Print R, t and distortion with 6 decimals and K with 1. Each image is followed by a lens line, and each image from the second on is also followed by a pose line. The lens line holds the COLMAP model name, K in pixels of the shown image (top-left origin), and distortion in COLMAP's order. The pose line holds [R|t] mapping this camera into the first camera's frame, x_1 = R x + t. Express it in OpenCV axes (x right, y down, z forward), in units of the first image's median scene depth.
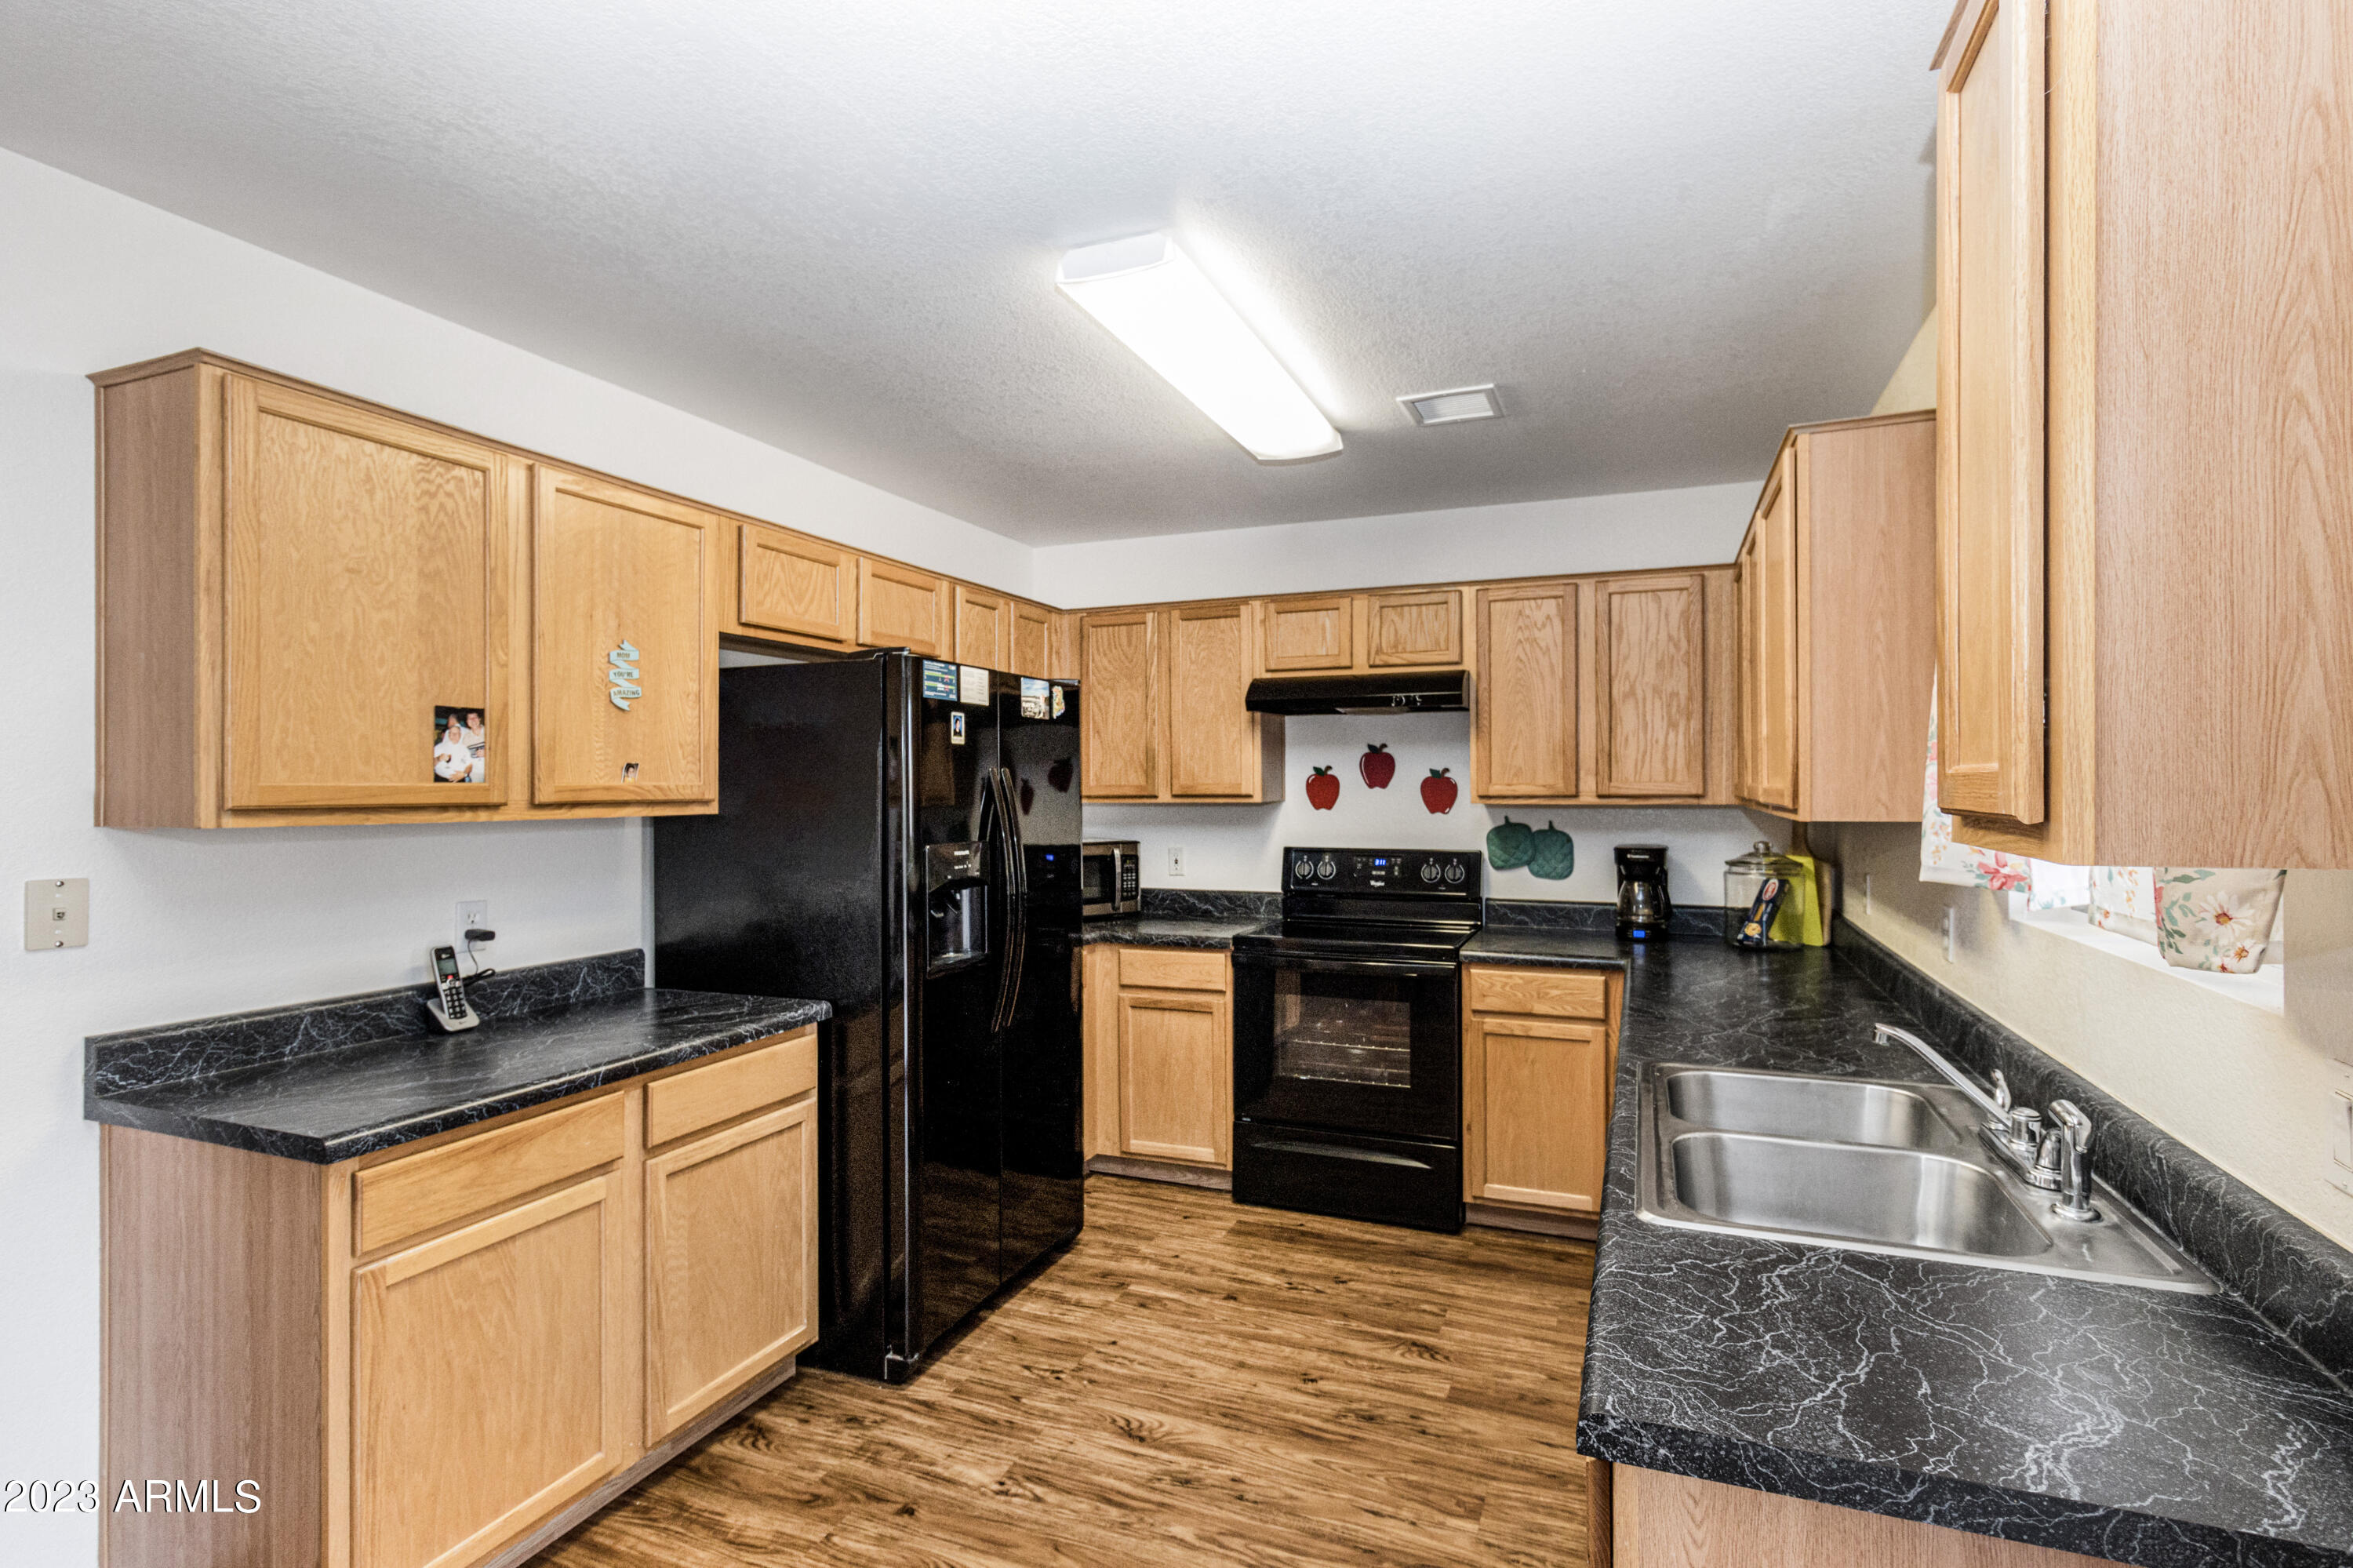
lens RADIAL K [[1109.2, 0, 1187.5], [0, 1109.2, 785.5], [0, 0, 1]] dist [0.000607, 0.000251]
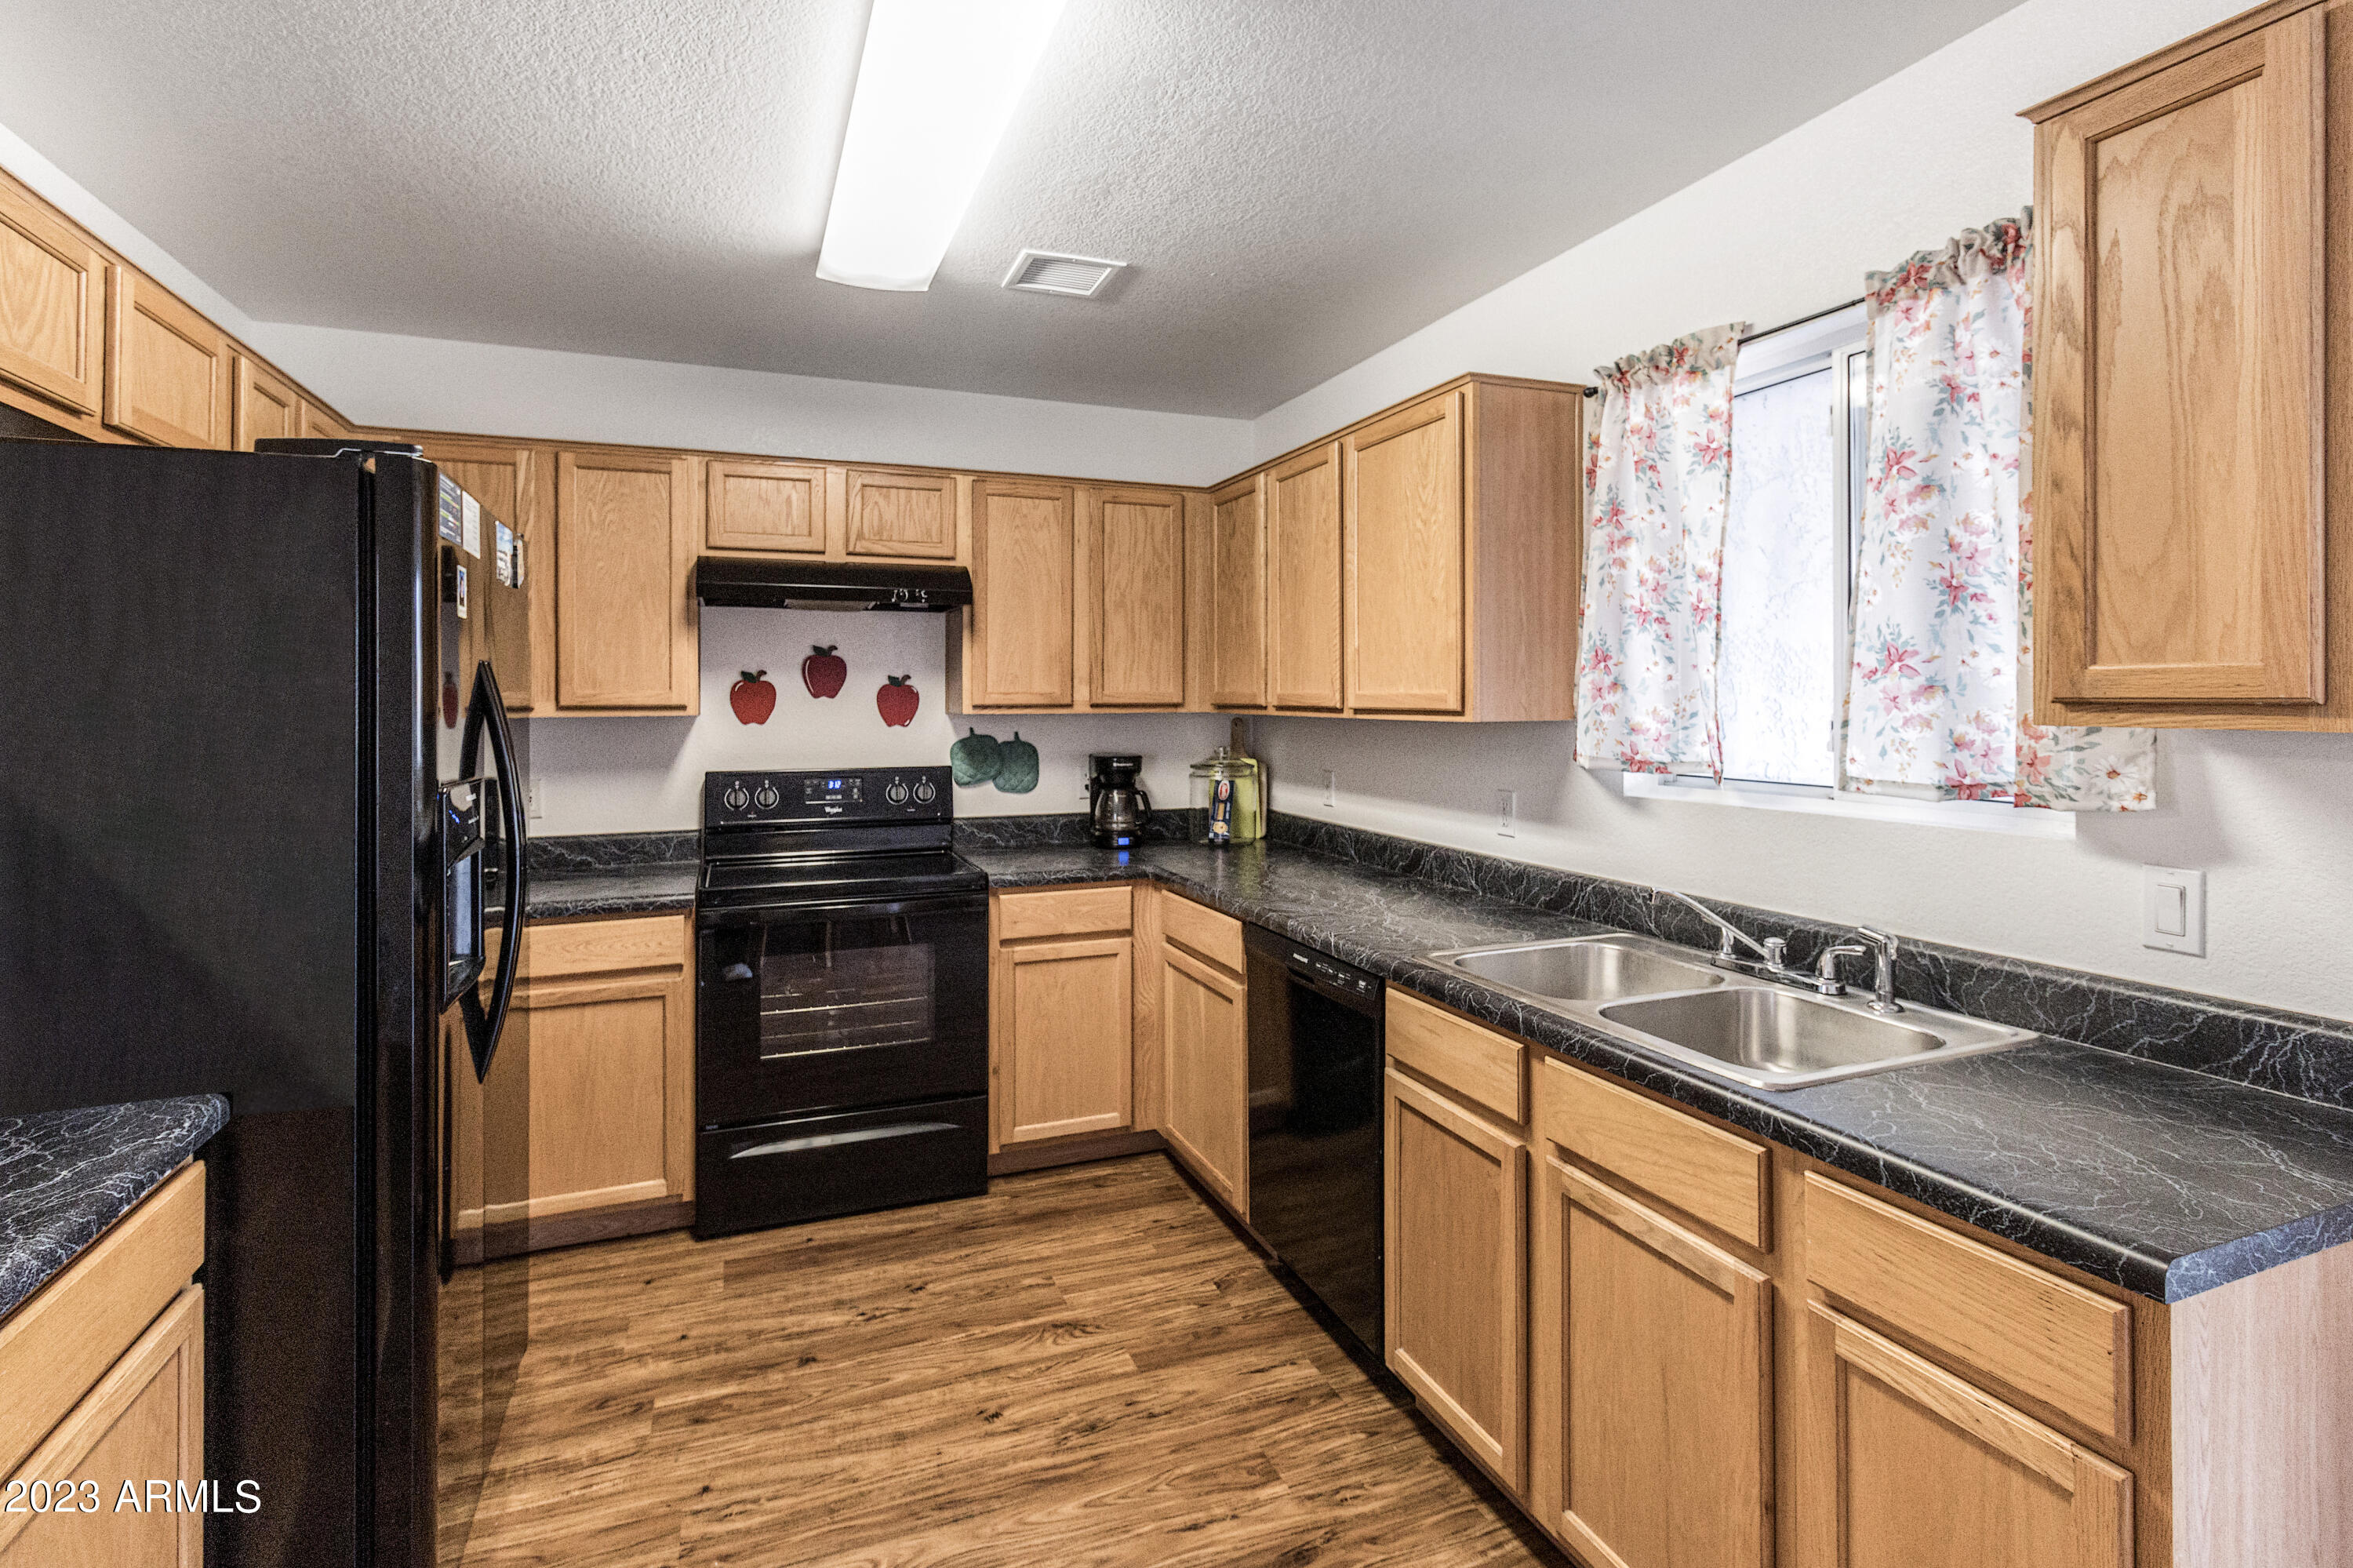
lens RADIAL K [[1133.0, 0, 1186.4], [0, 1133.0, 693.2], [0, 0, 1]] dist [0.001559, -0.000252]
pose [[0.722058, 0.005160, 0.691814, -0.277306], [0.000327, 0.999970, -0.007800, 0.006997], [-0.691833, 0.005859, 0.722034, 0.222148]]
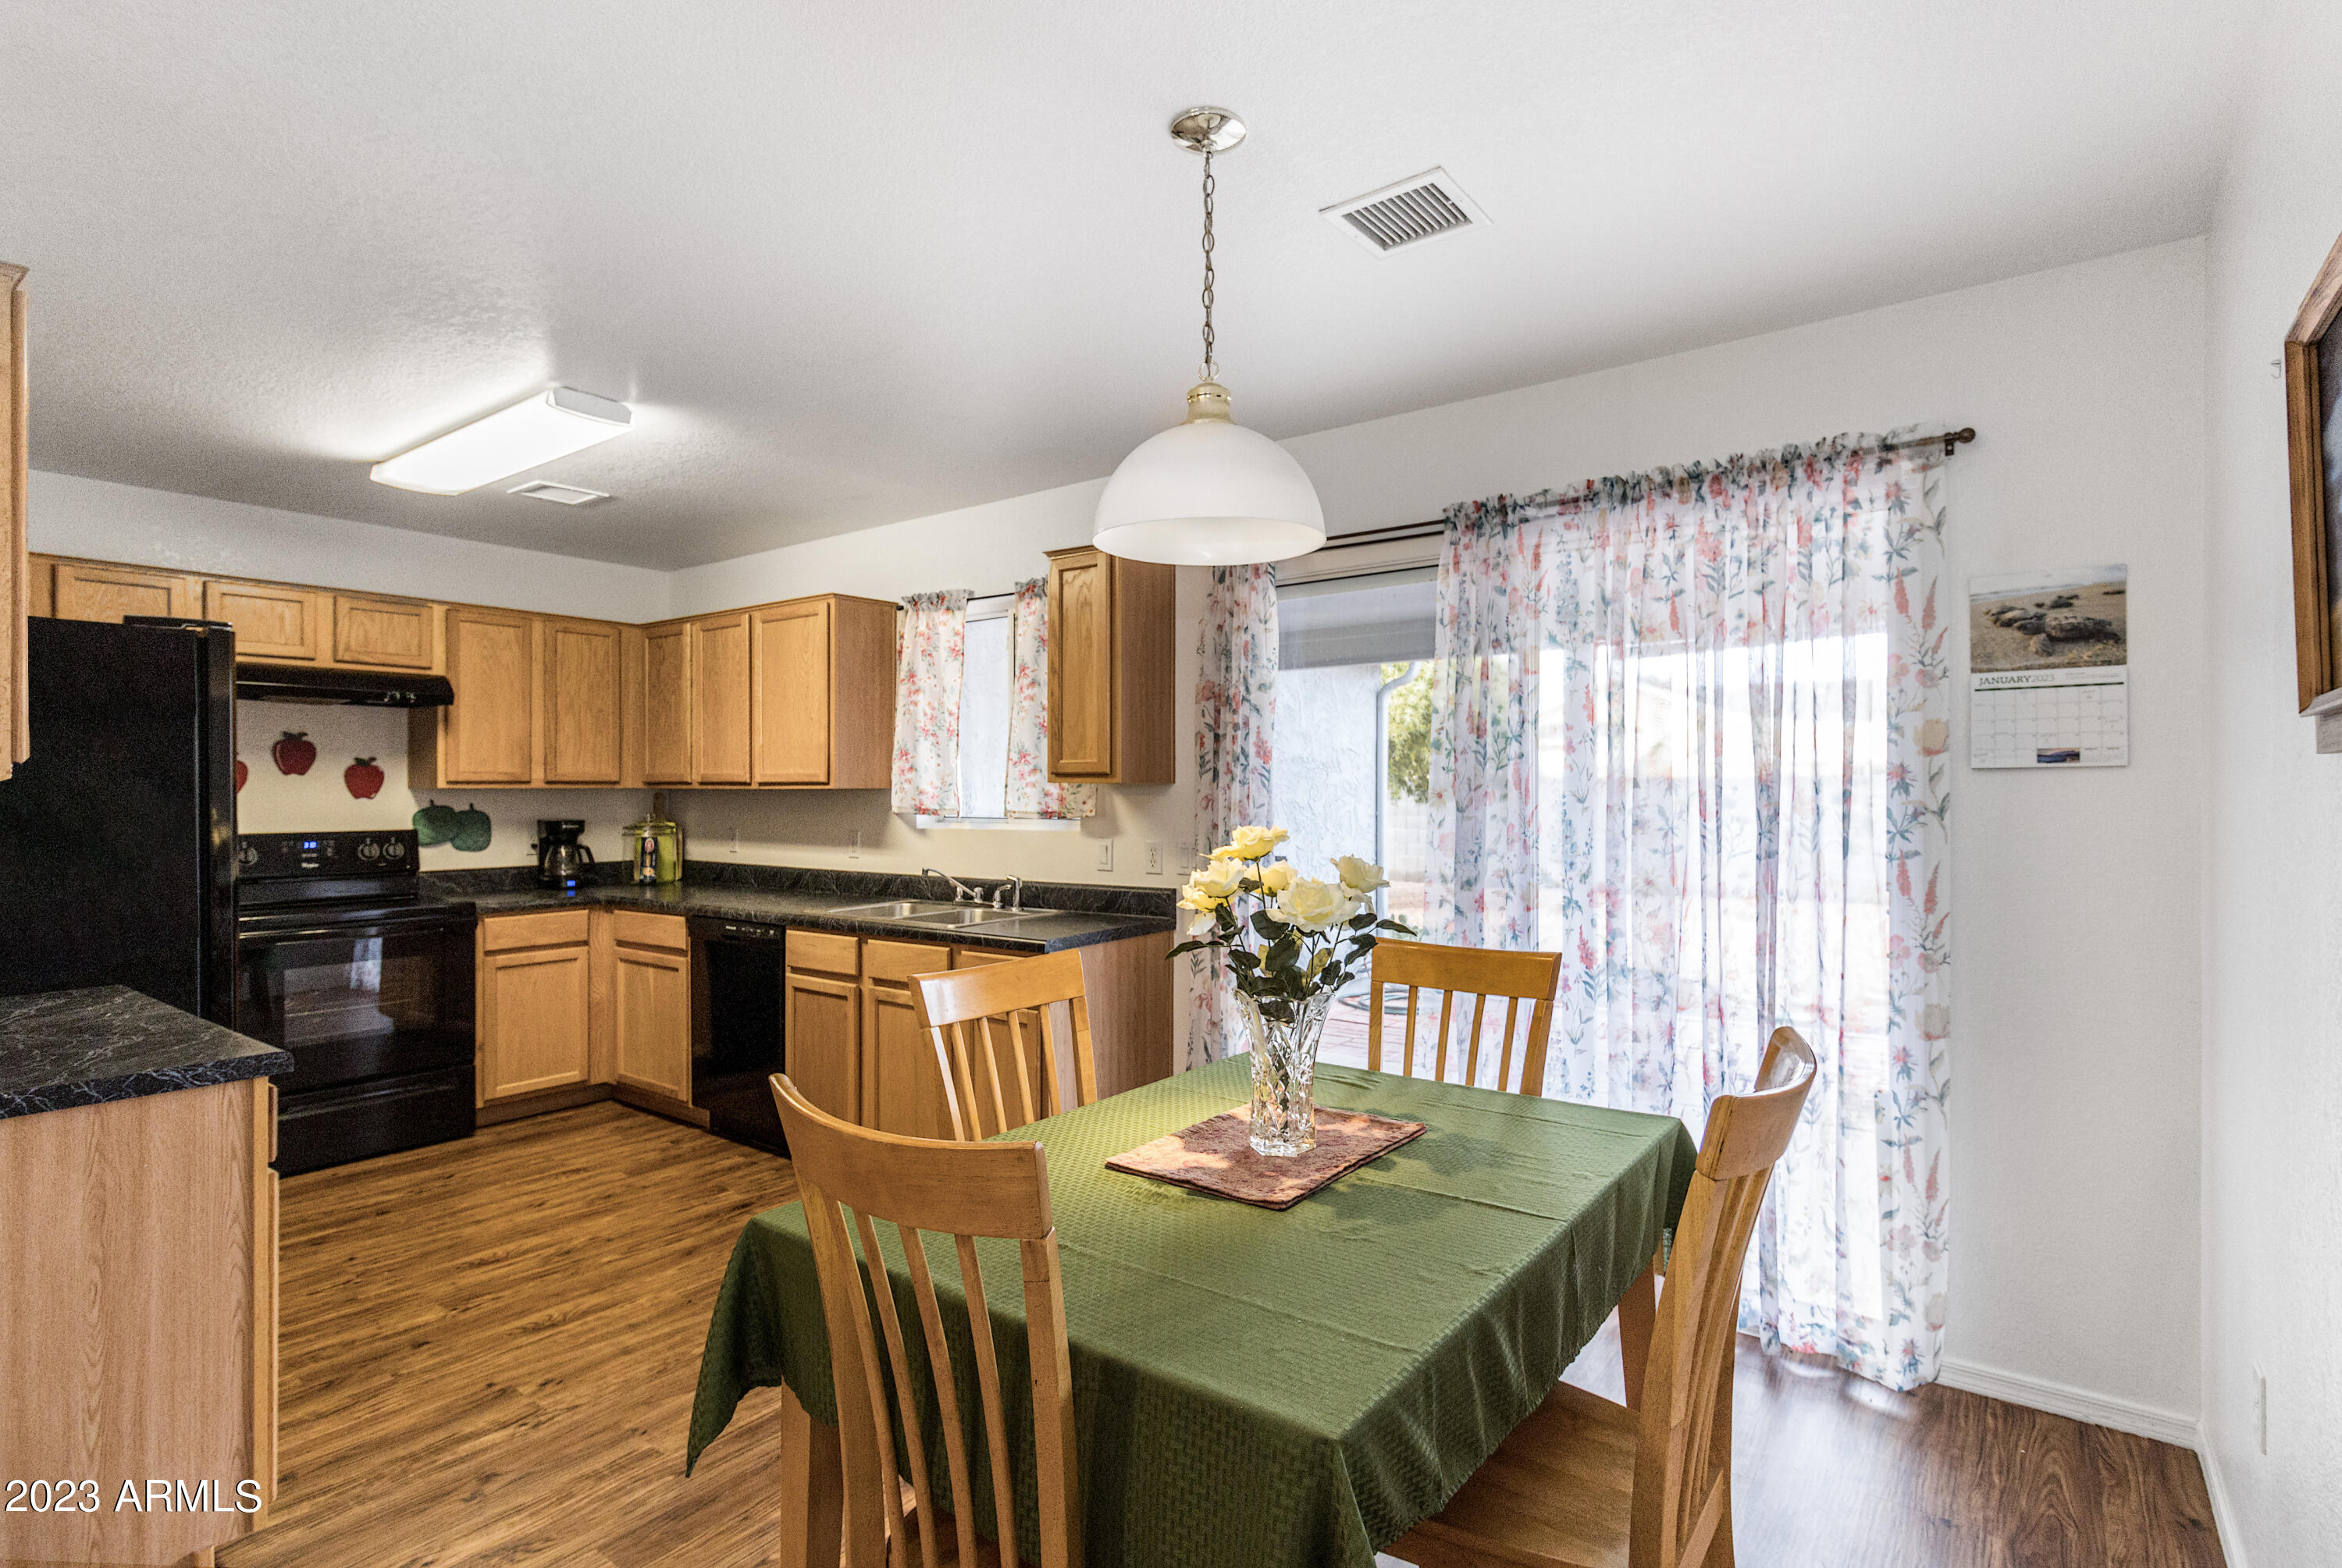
lens RADIAL K [[1141.6, 0, 1188.2], [0, 1141.6, 793.6], [0, 0, 1]] dist [0.000311, 0.000075]
pose [[0.257341, -0.000521, 0.966320, -0.781151], [0.001201, 0.999999, 0.000220, 0.025110], [-0.966320, 0.001104, 0.257342, -0.095939]]
